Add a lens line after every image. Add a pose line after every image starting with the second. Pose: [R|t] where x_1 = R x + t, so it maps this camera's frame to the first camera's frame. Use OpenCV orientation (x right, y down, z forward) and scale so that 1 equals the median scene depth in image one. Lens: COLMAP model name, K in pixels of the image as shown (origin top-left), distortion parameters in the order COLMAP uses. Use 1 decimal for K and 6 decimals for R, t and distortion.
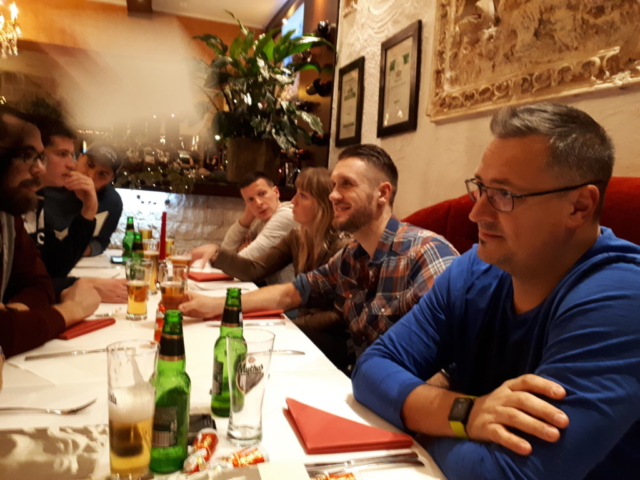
lens RADIAL K [[511.7, 0, 320.3], [0, 511.7, 243.7], [0, 0, 1]] dist [0.027836, -0.042596]
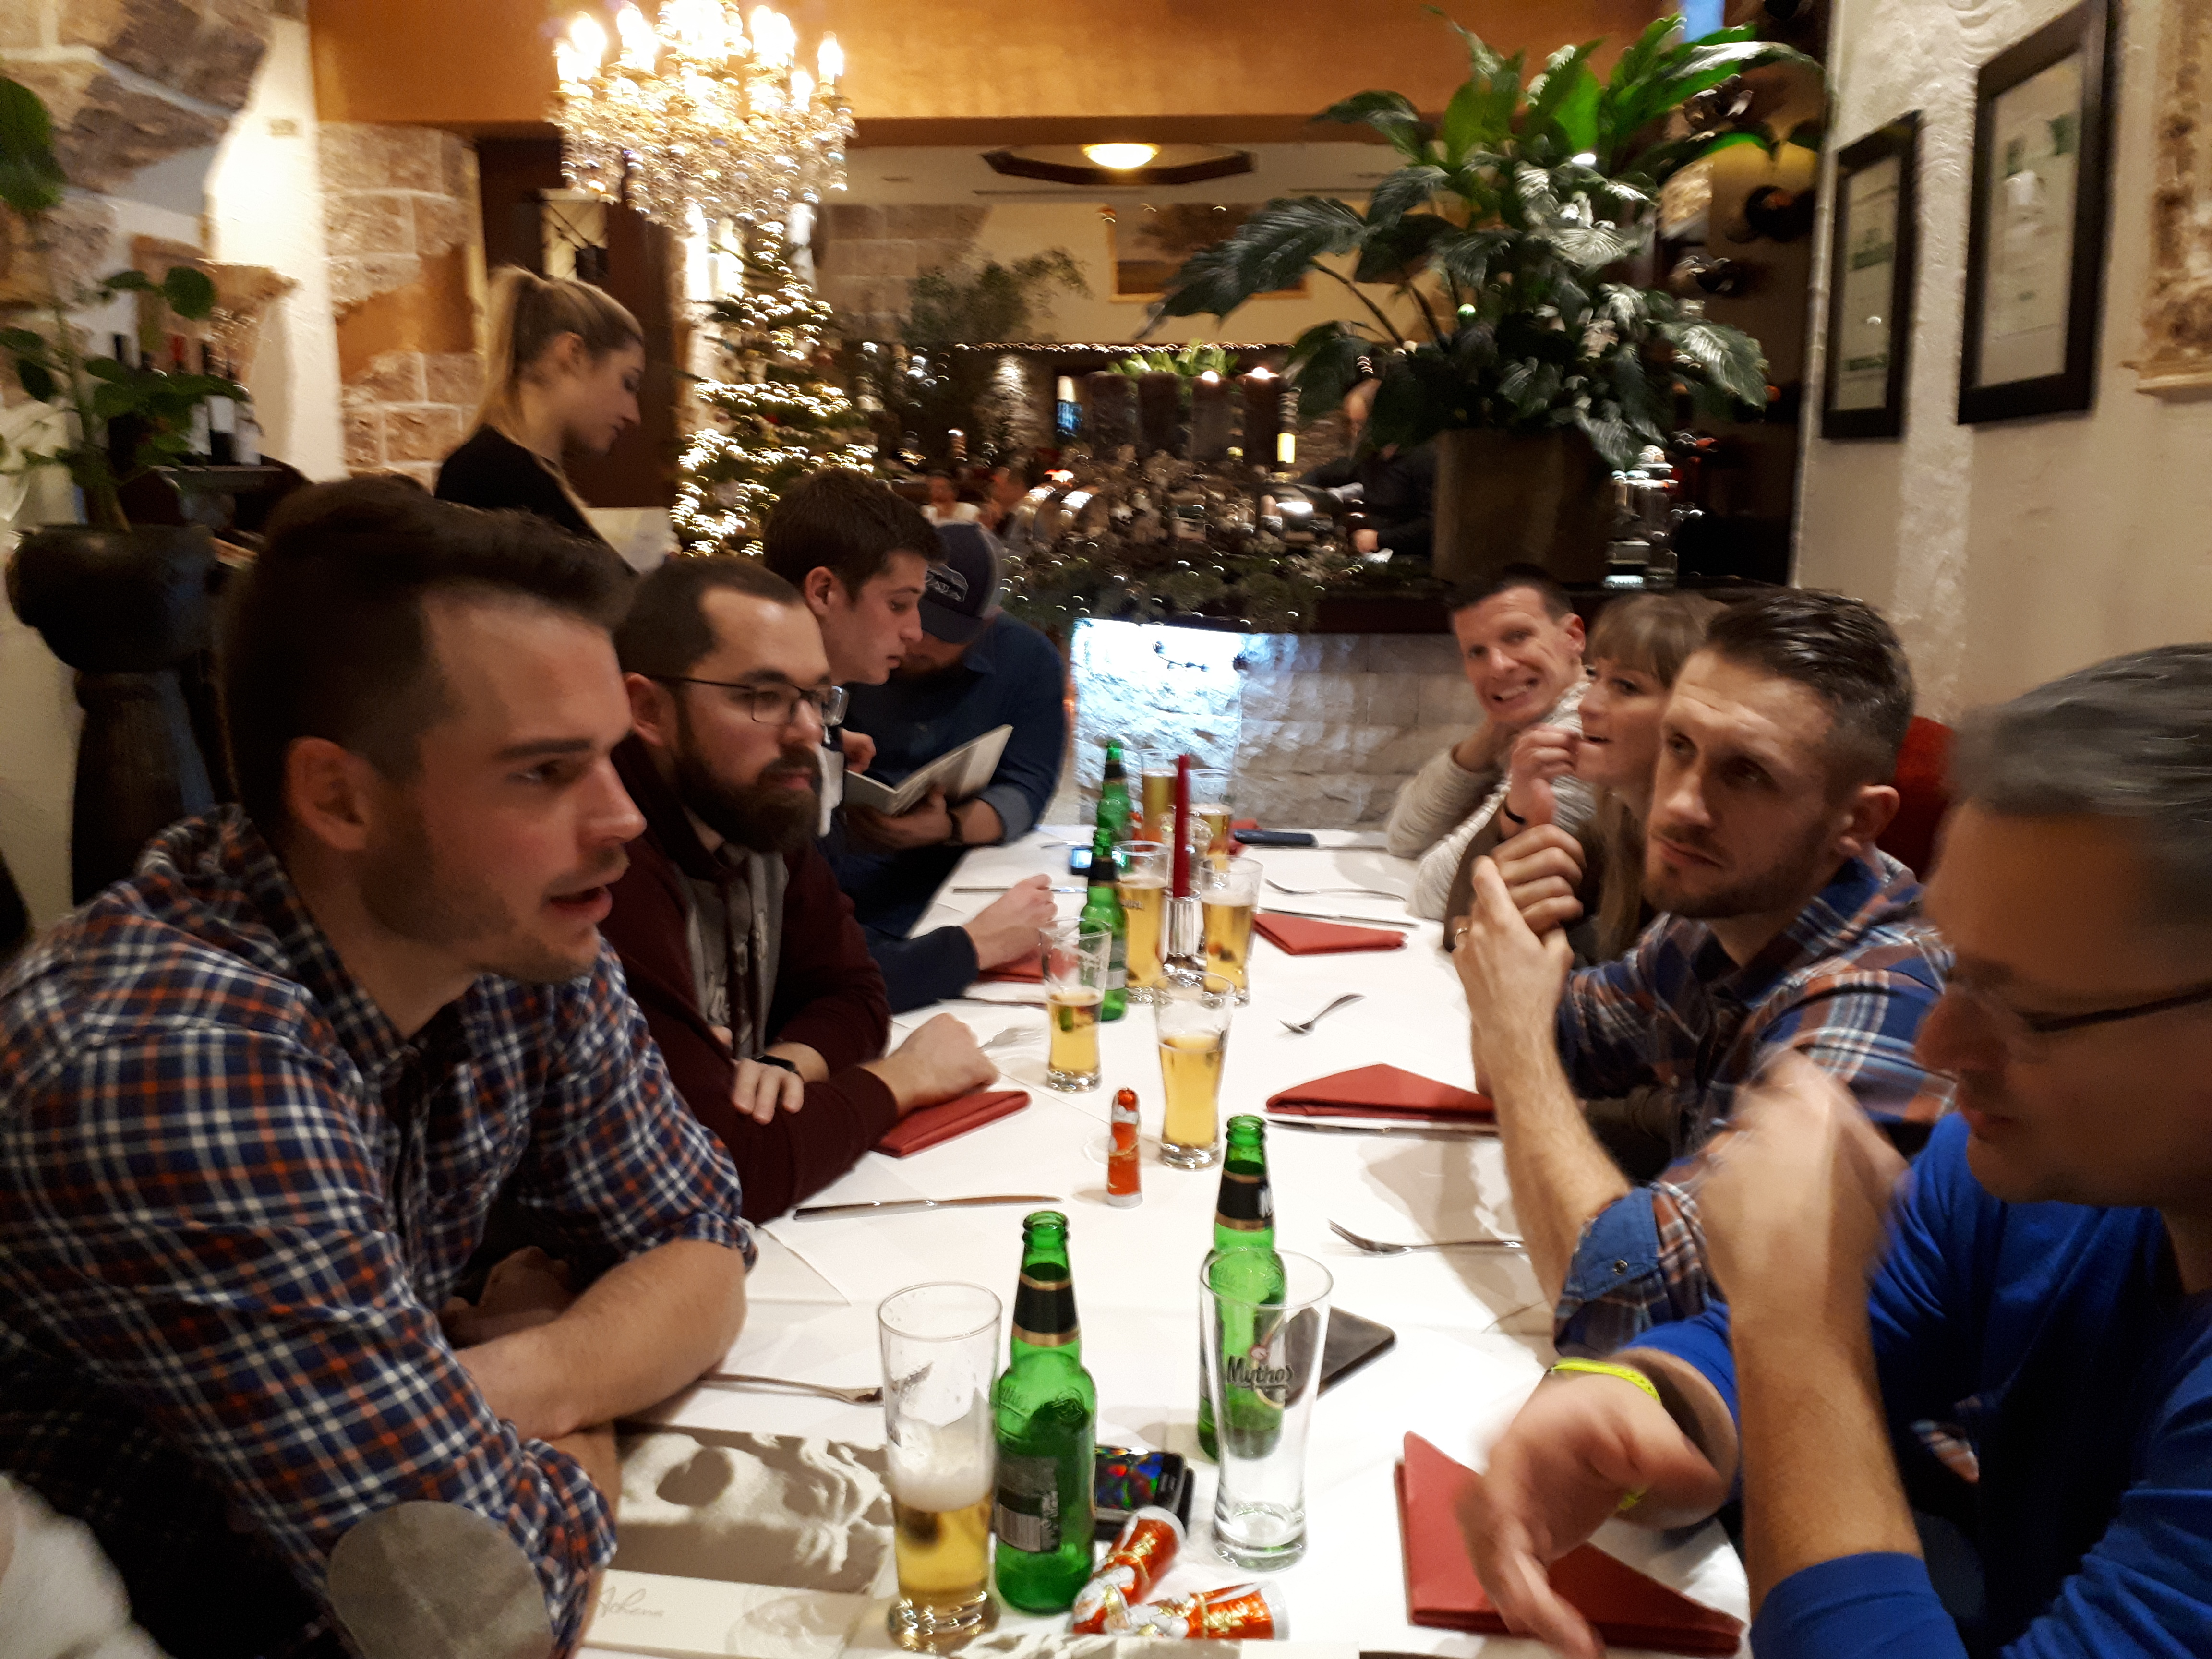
lens RADIAL K [[1768.5, 0, 1104.6], [0, 1768.5, 819.5], [0, 0, 1]] dist [0.027836, -0.042596]
pose [[0.908848, 0.021415, -0.416577, 0.110149], [0.018536, 0.995621, 0.091623, -0.104269], [0.416715, -0.090993, 0.904472, -0.063986]]
